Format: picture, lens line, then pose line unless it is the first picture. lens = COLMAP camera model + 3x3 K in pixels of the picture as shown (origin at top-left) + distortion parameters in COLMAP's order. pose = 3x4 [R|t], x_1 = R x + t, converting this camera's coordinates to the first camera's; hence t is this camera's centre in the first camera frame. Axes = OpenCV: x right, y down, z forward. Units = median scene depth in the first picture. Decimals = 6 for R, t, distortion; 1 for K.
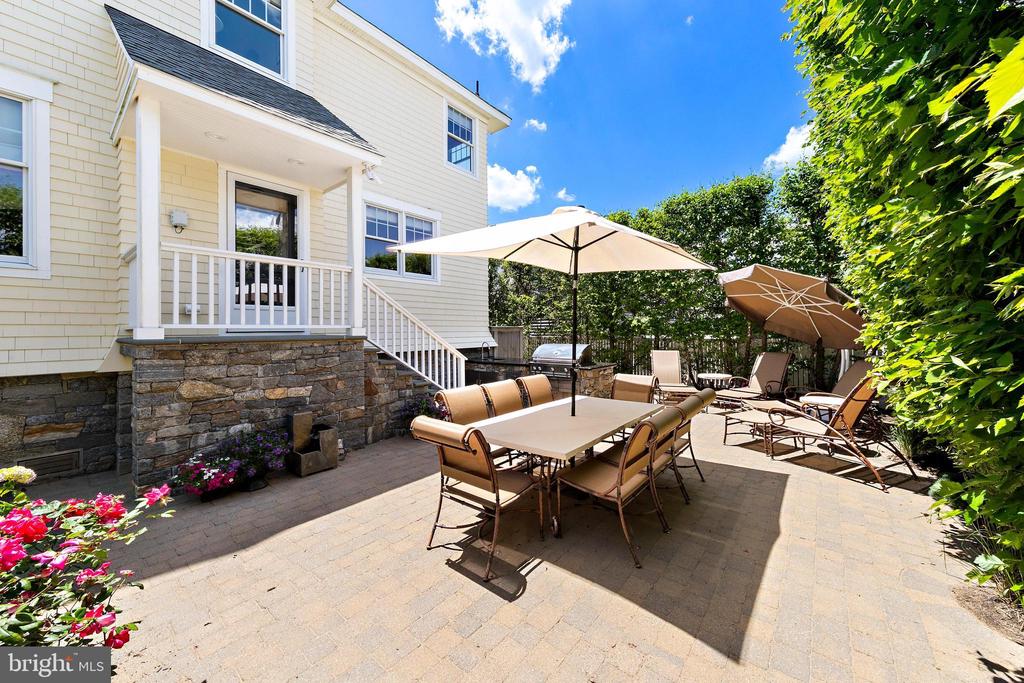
lens RADIAL K [[371.1, 0, 513.5], [0, 371.1, 329.4], [0, 0, 1]] dist [-0.000064, -0.000048]
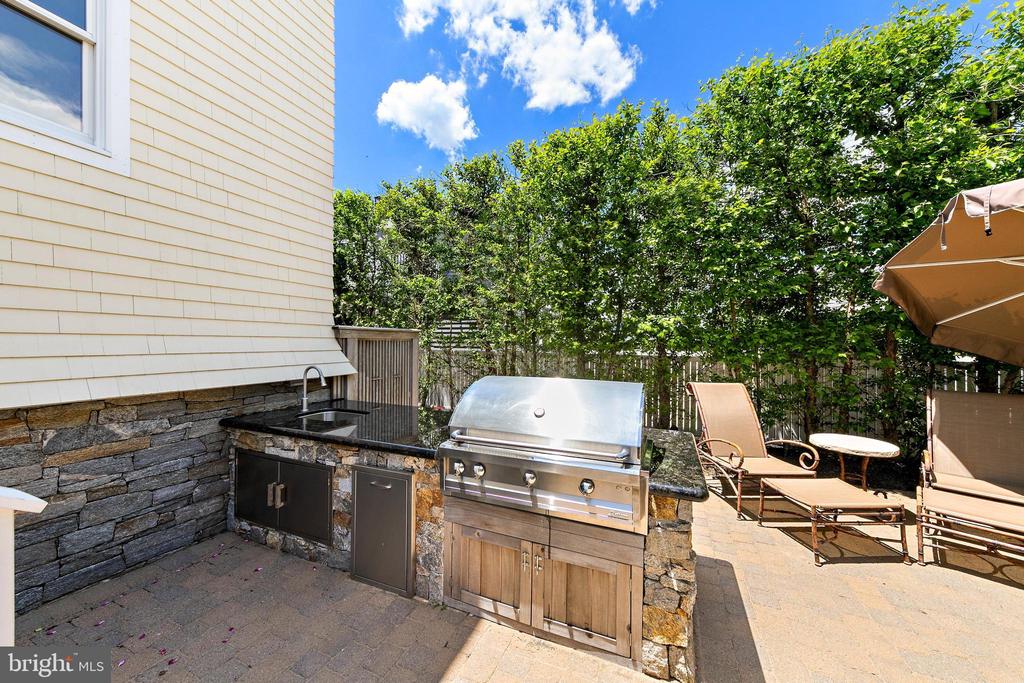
lens RADIAL K [[362.6, 0, 515.7], [0, 362.6, 342.4], [0, 0, 1]] dist [0.000284, -0.000156]
pose [[0.959329, 0.016114, 0.281830, 0.015570], [-0.017472, 0.999845, 0.002304, 0.006218], [-0.281749, -0.007135, 0.959462, 0.596150]]
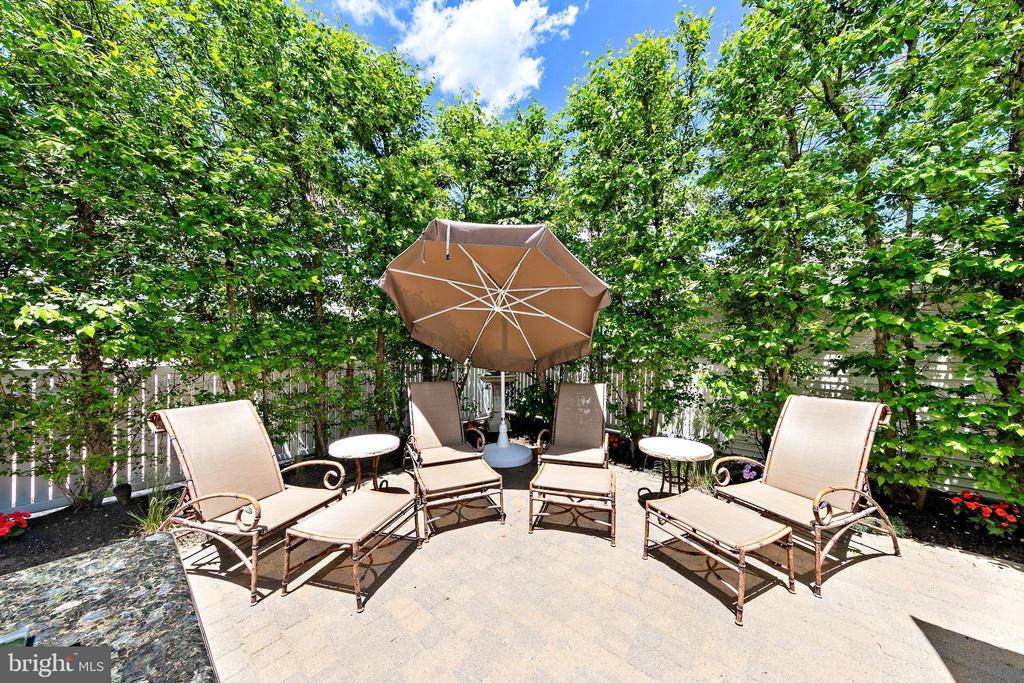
lens RADIAL K [[347.6, 0, 513.4], [0, 347.6, 350.4], [0, 0, 1]] dist [0.007620, -0.000255]
pose [[0.034164, 0.002798, 0.999412, 0.099173], [-0.006431, 0.999976, -0.002579, 0.006783], [-0.999396, -0.006339, 0.034182, 0.693180]]
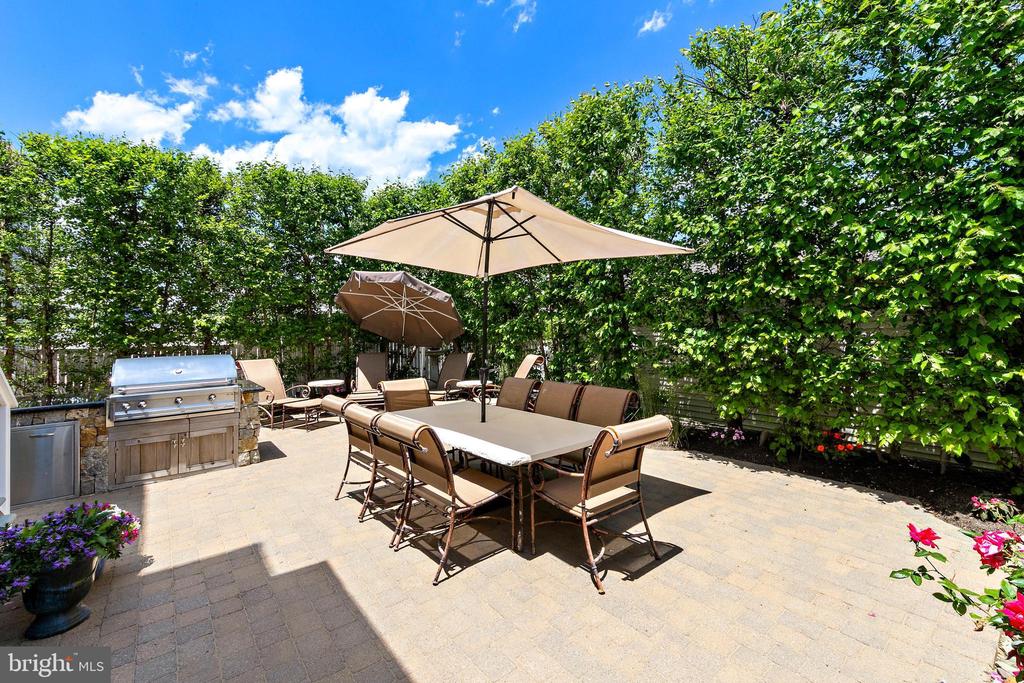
lens RADIAL K [[437.9, 0, 512.0], [0, 437.9, 327.1], [0, 0, 1]] dist [0.016680, -0.000074]
pose [[0.211198, 0.009344, 0.977399, -0.354262], [0.010520, 0.999875, -0.011832, 0.005790], [-0.977387, 0.012781, 0.211073, 0.285664]]
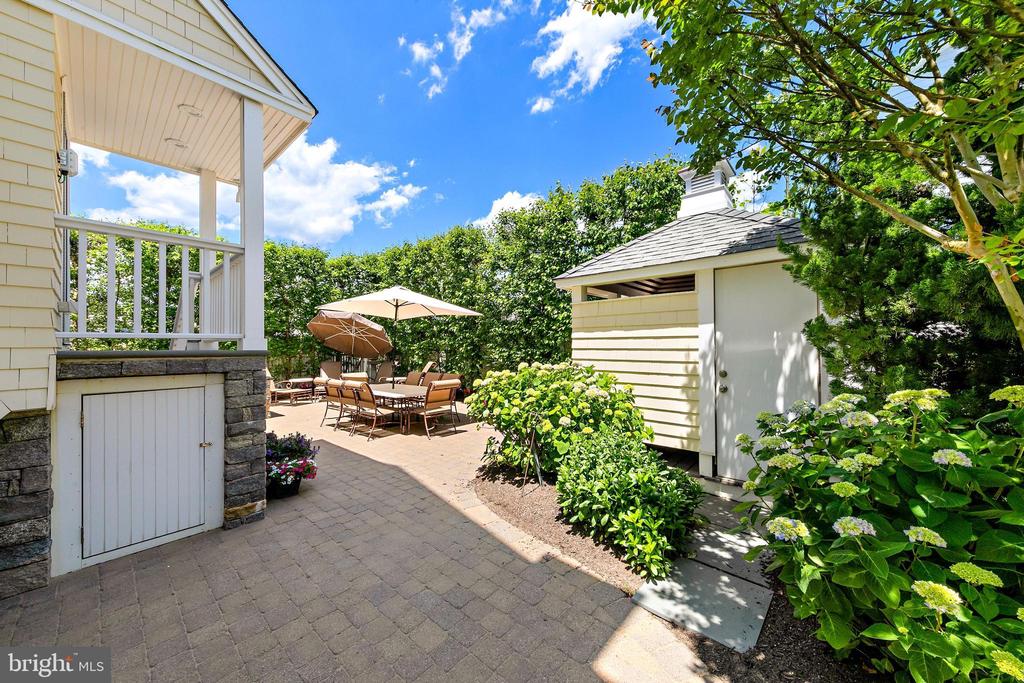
lens RADIAL K [[362.6, 0, 515.7], [0, 362.6, 342.4], [0, 0, 1]] dist [0.000284, -0.000156]
pose [[0.026287, 0.017974, 0.999493, -0.730924], [0.006080, 0.999817, -0.018139, 0.008036], [-0.999636, 0.006553, 0.026173, 0.113177]]
